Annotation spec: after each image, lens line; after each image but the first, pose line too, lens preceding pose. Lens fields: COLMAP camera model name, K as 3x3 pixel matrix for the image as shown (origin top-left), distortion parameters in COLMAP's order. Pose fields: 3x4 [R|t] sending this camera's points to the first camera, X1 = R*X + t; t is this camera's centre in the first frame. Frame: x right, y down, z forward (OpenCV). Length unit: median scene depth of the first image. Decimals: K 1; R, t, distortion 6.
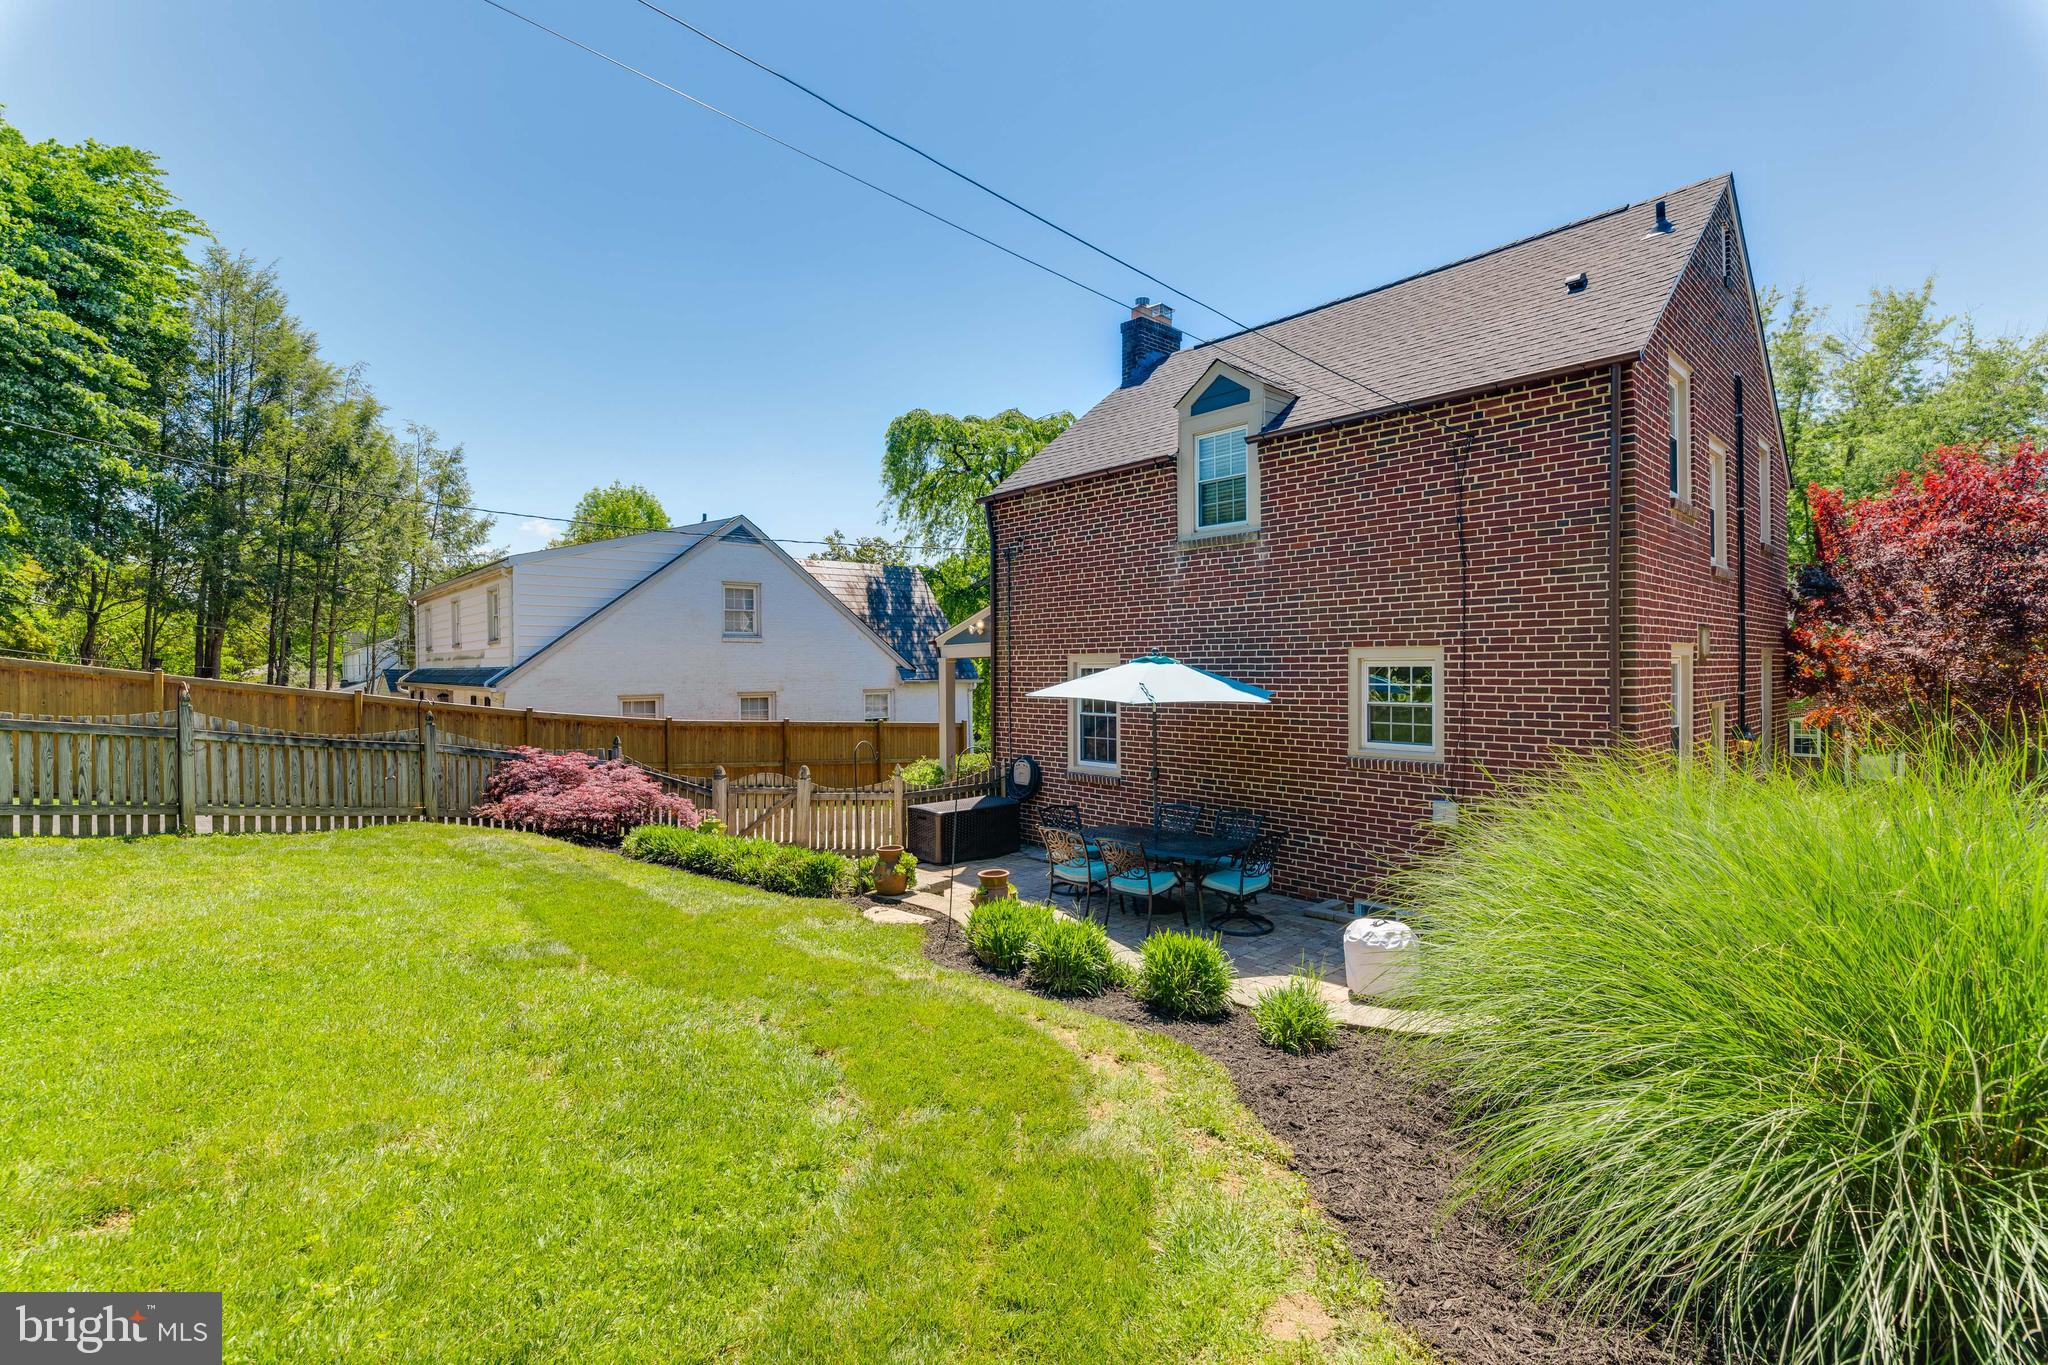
lens RADIAL K [[914.9, 0, 1016.1], [0, 914.9, 668.6], [0, 0, 1]] dist [-0.022776, -0.004881]
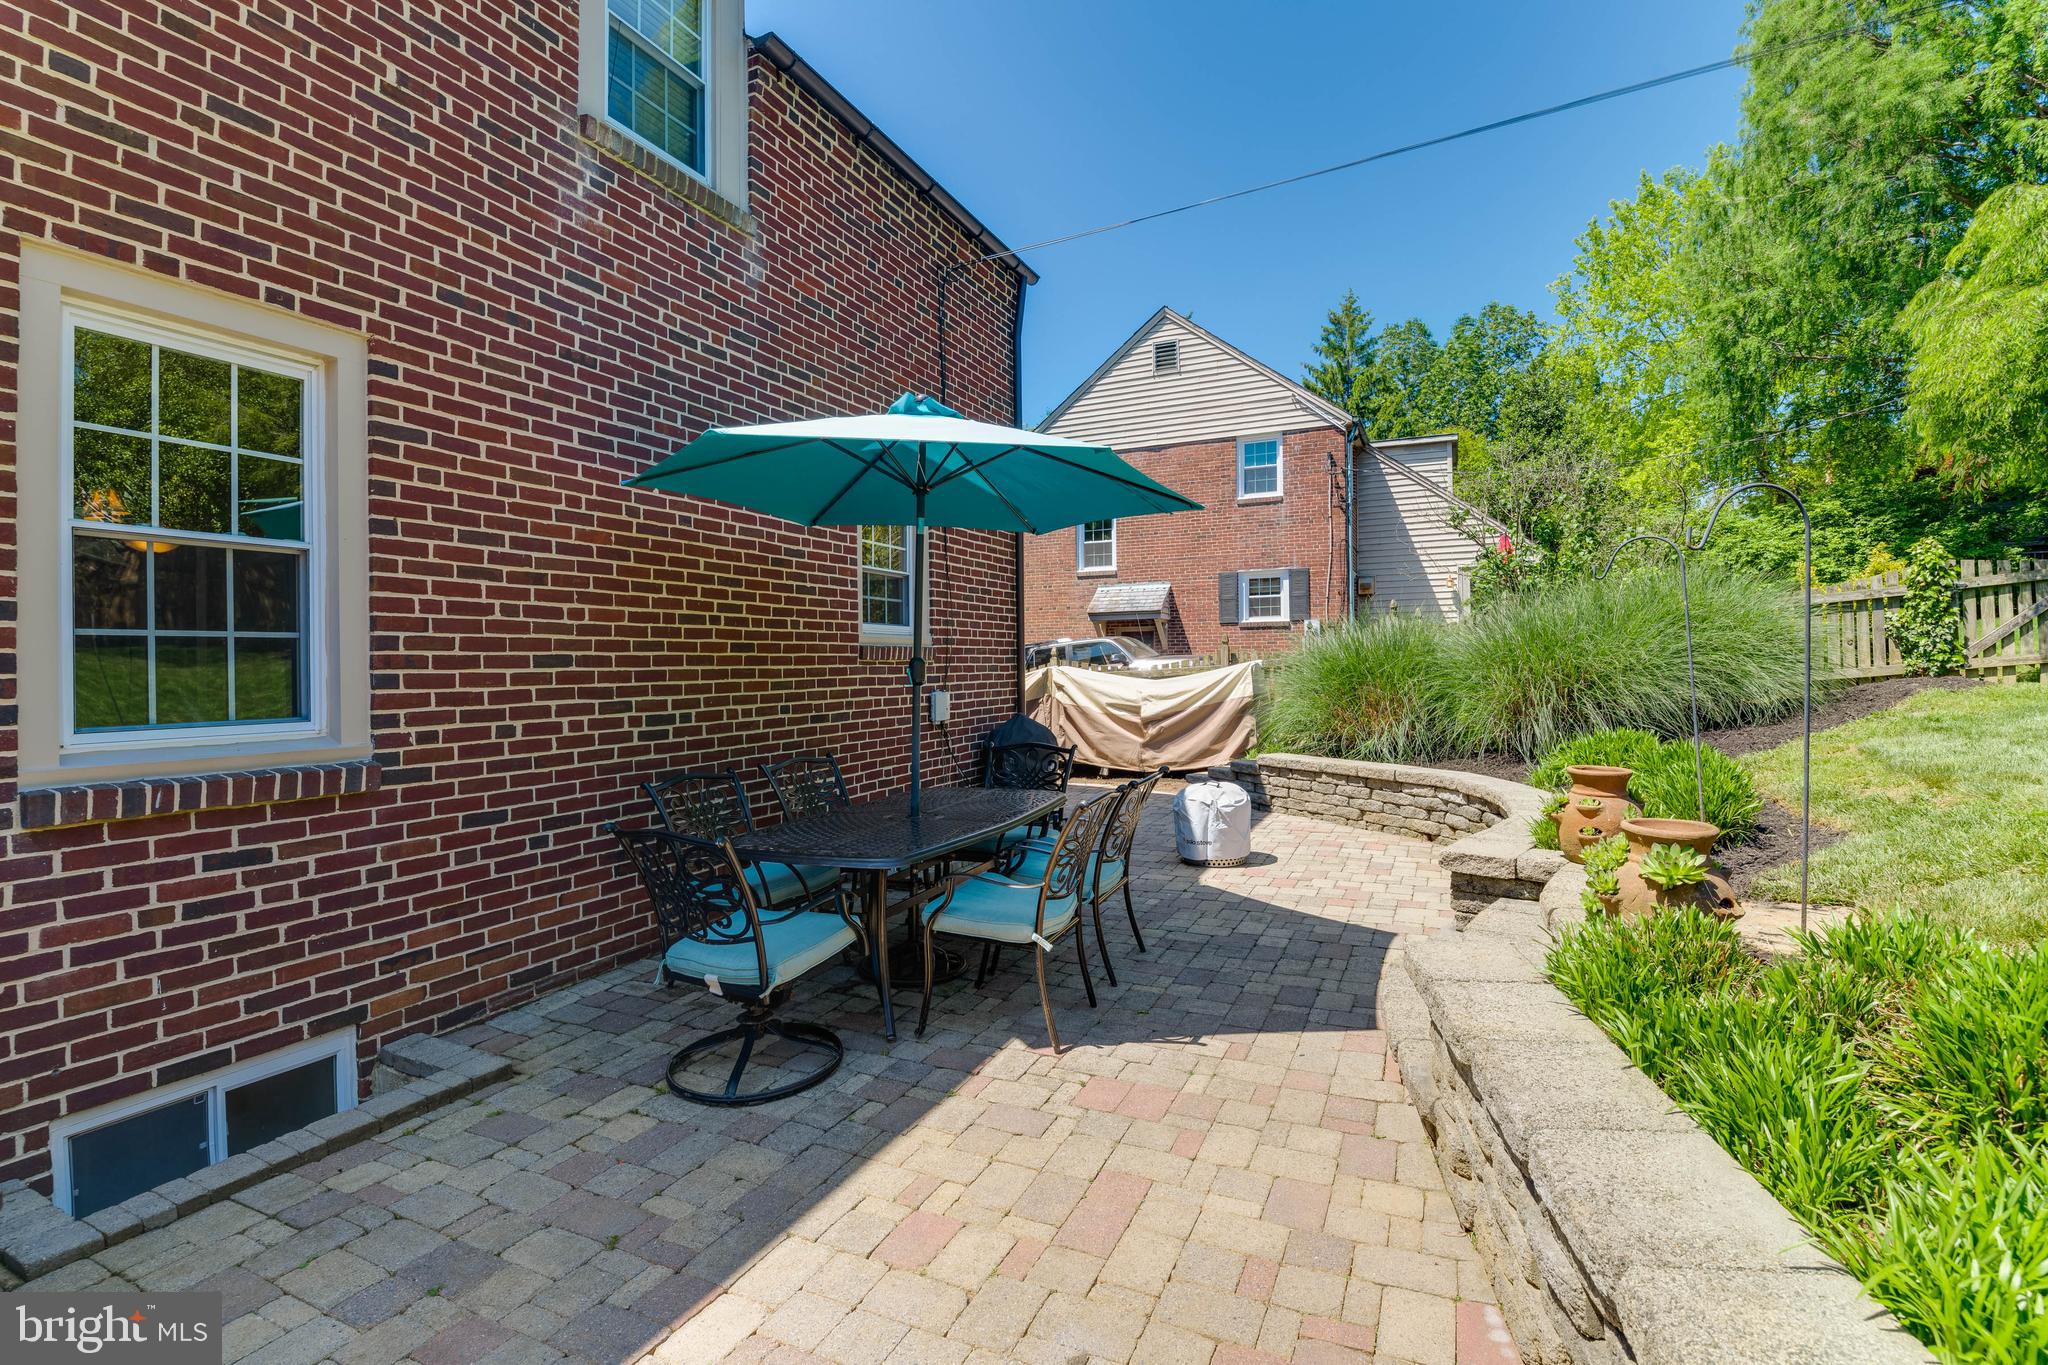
lens RADIAL K [[914.9, 0, 1016.1], [0, 914.9, 668.6], [0, 0, 1]] dist [-0.022776, -0.004881]
pose [[-0.384829, 0.006914, 0.922962, -0.257392], [0.016399, 0.999865, -0.000653, 0.103819], [-0.922842, 0.014884, -0.384891, 1.026497]]
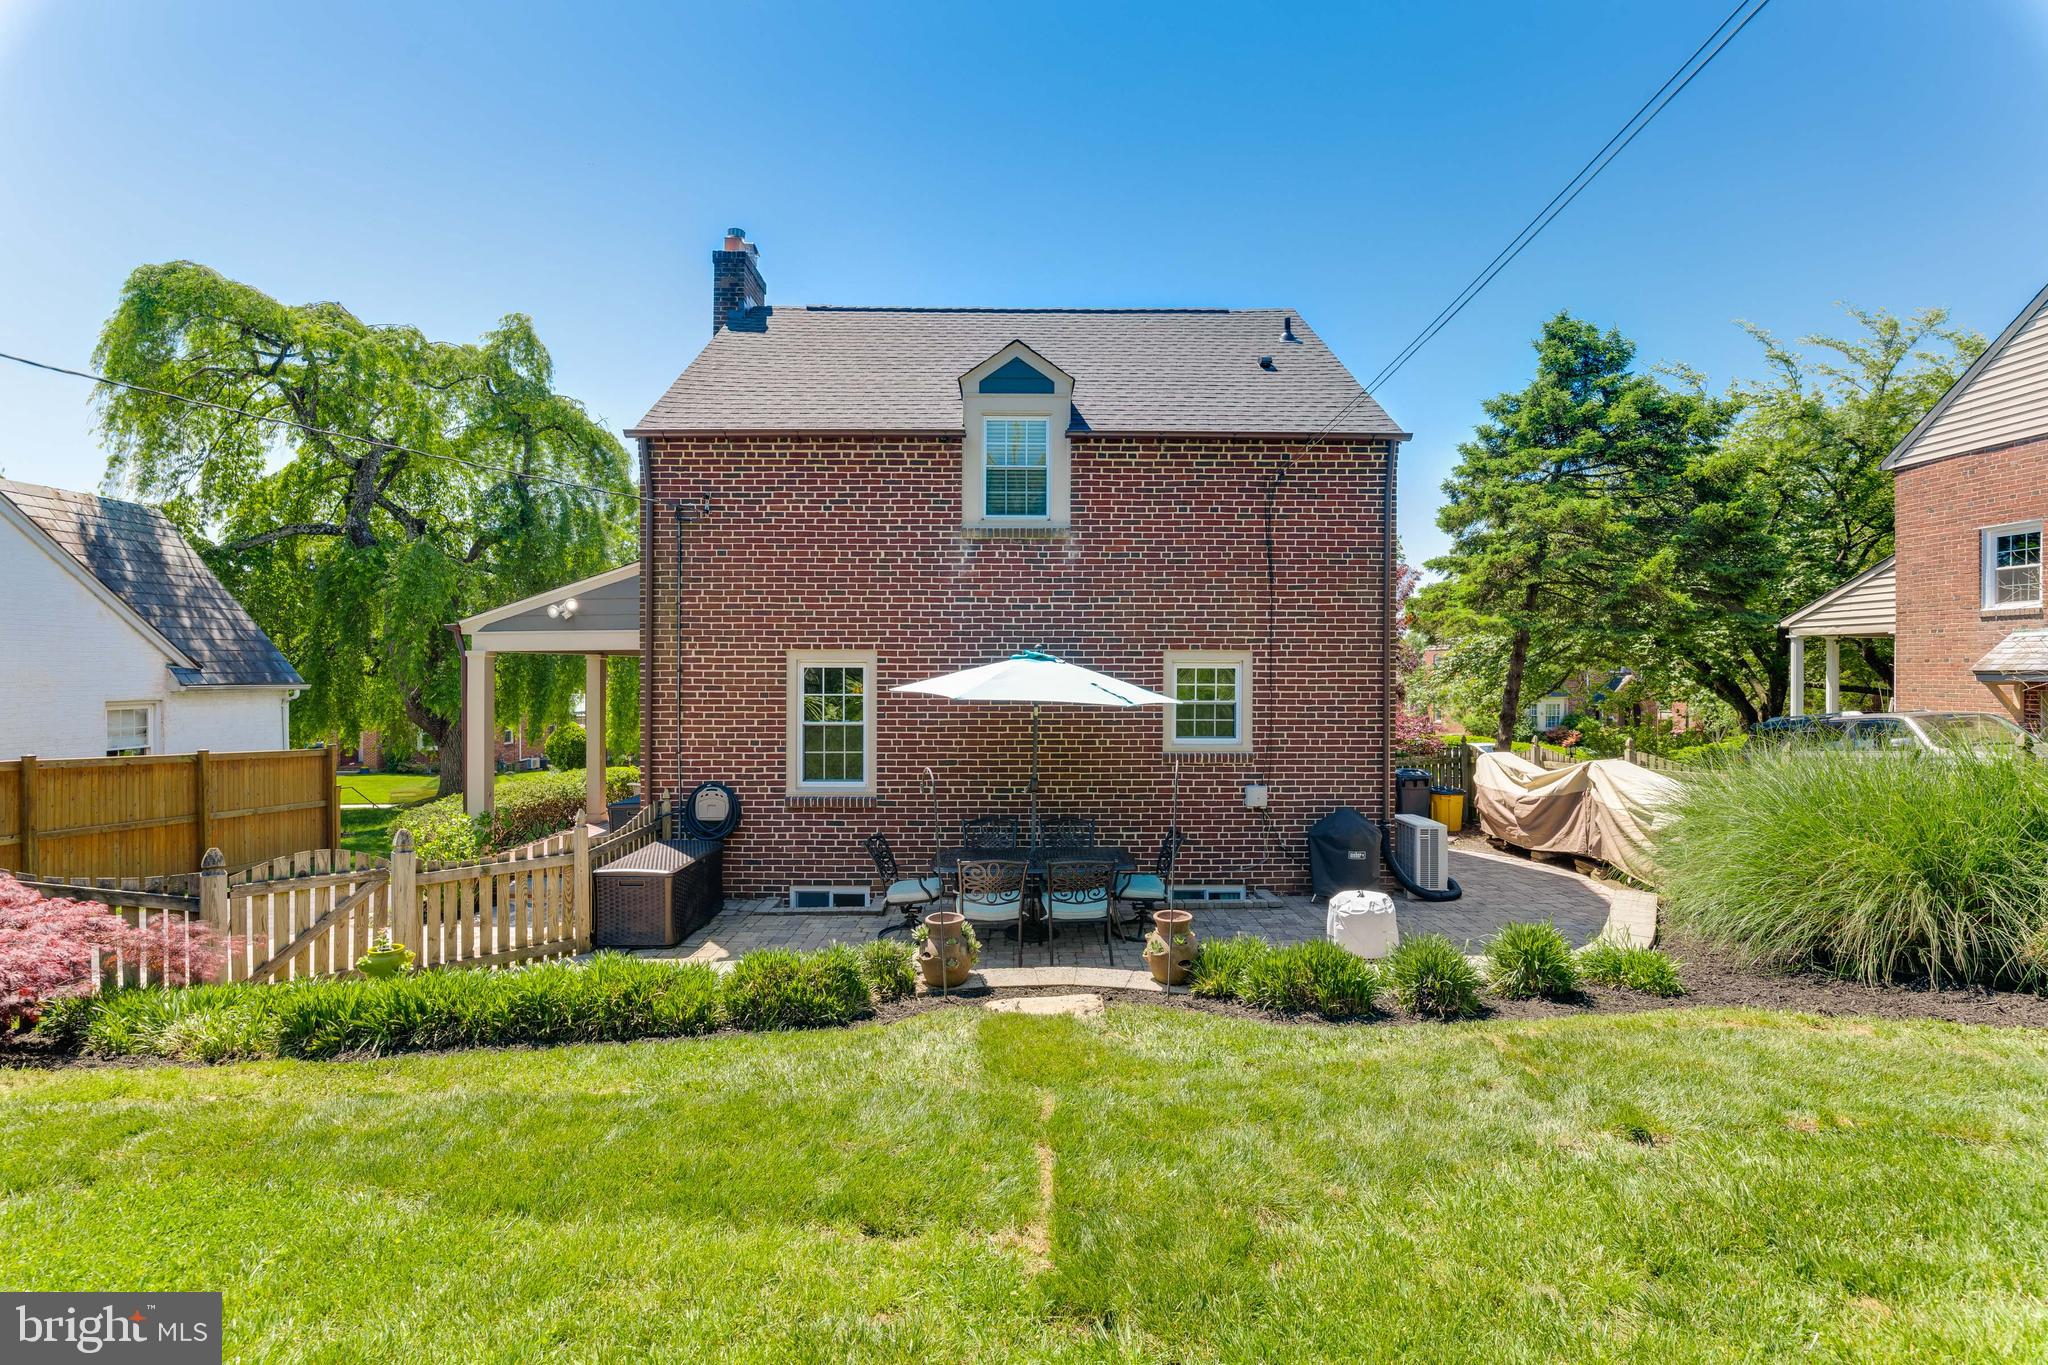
lens RADIAL K [[914.9, 0, 1016.1], [0, 914.9, 668.6], [0, 0, 1]] dist [-0.022776, -0.004881]
pose [[0.651315, 0.011285, 0.758723, -0.494625], [-0.005659, 0.999934, -0.010015, 0.009089], [-0.758786, 0.002230, 0.651336, 0.391641]]
